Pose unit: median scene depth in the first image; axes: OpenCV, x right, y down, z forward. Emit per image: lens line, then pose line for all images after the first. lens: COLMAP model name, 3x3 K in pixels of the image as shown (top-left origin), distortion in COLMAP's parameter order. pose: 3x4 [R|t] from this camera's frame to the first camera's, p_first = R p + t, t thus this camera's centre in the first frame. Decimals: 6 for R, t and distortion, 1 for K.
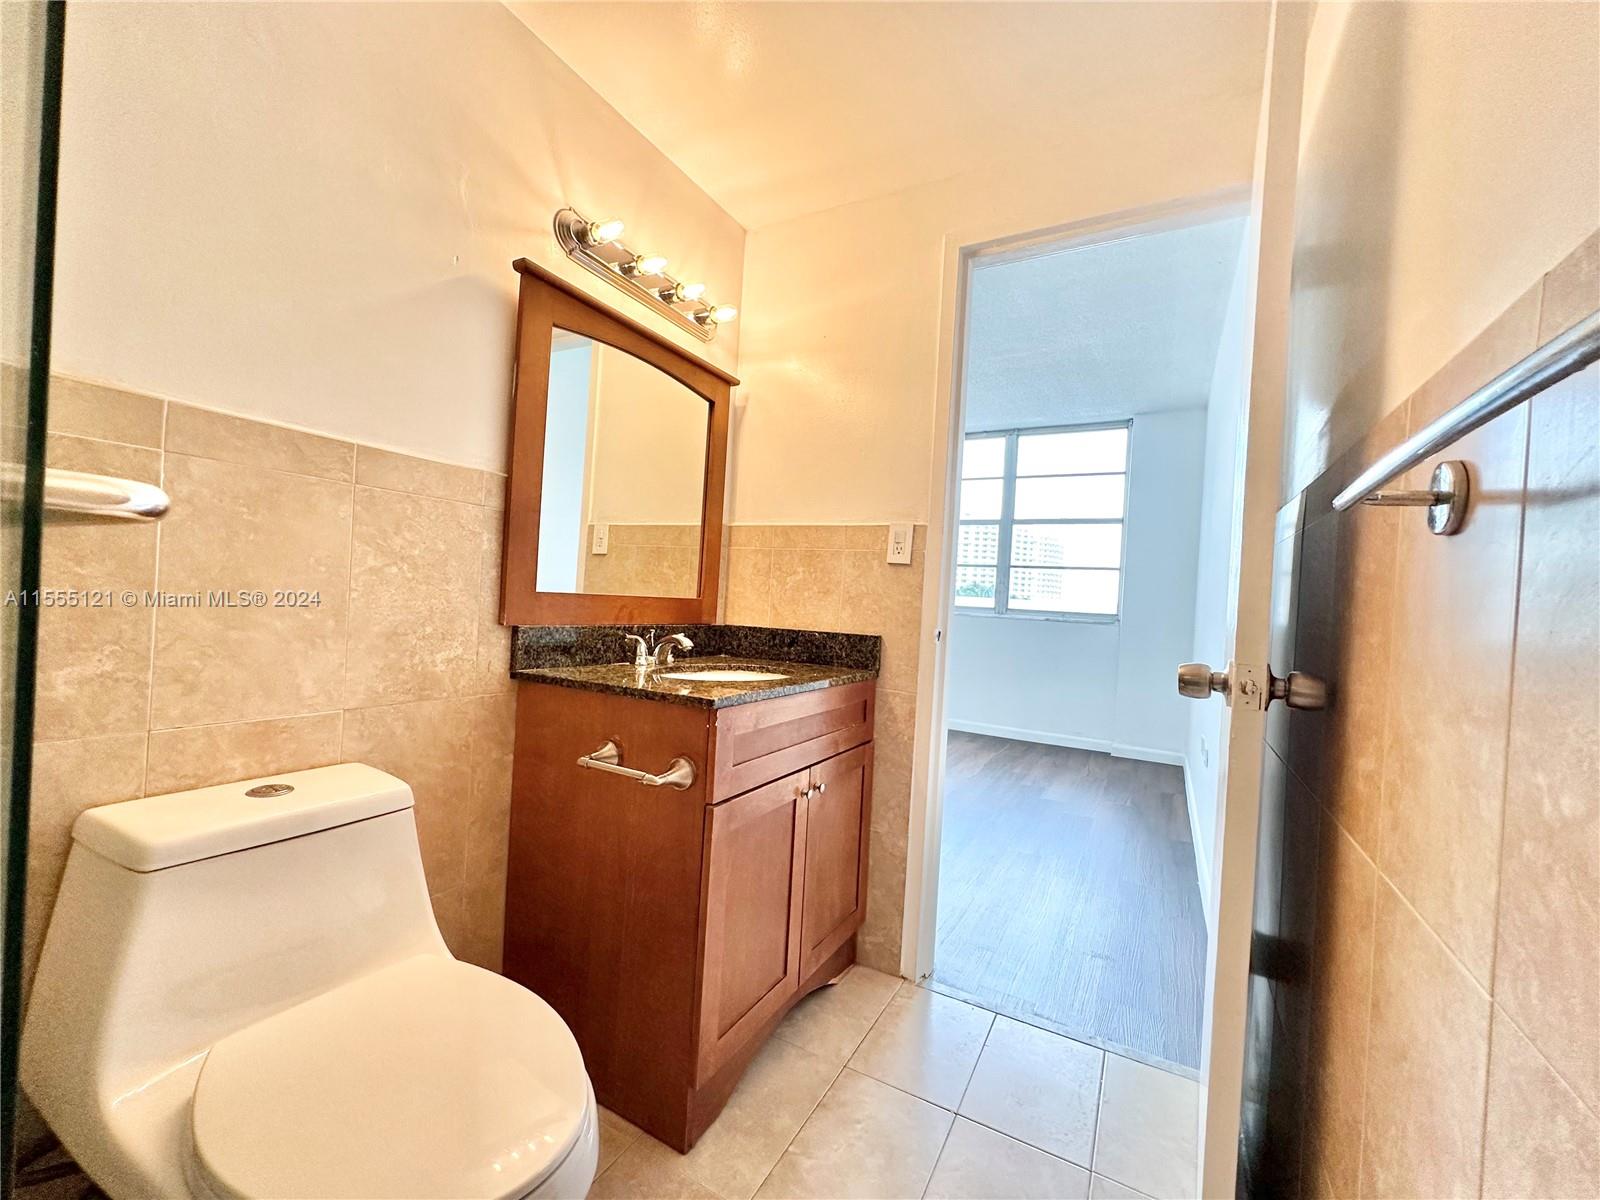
lens RADIAL K [[640.1, 0, 799.3], [0, 640.1, 601.5], [0, 0, 1]] dist [-0.003597, 0.001363]
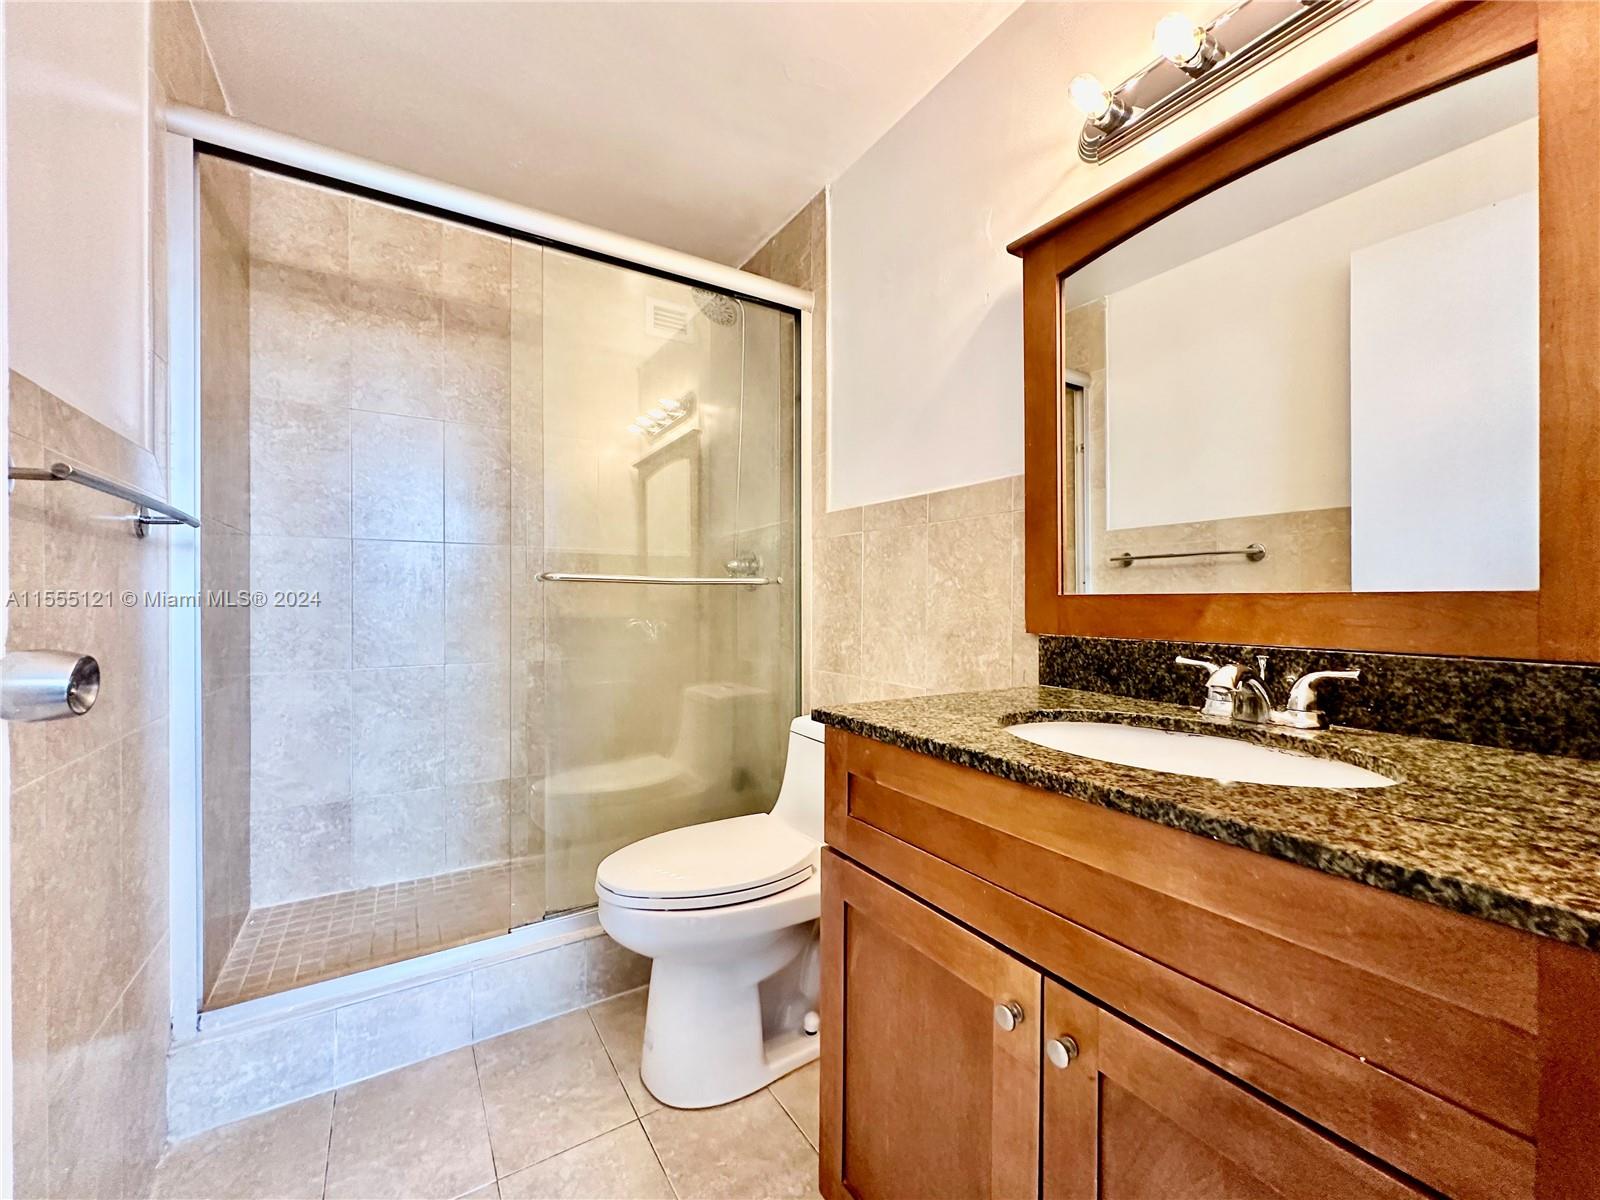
lens RADIAL K [[640.1, 0, 799.3], [0, 640.1, 601.5], [0, 0, 1]] dist [-0.003597, 0.001363]
pose [[-0.472929, -0.054137, -0.879436, 0.566130], [-0.030355, 0.998519, -0.045144, 0.048322], [0.880578, 0.005345, -0.473872, 1.268308]]
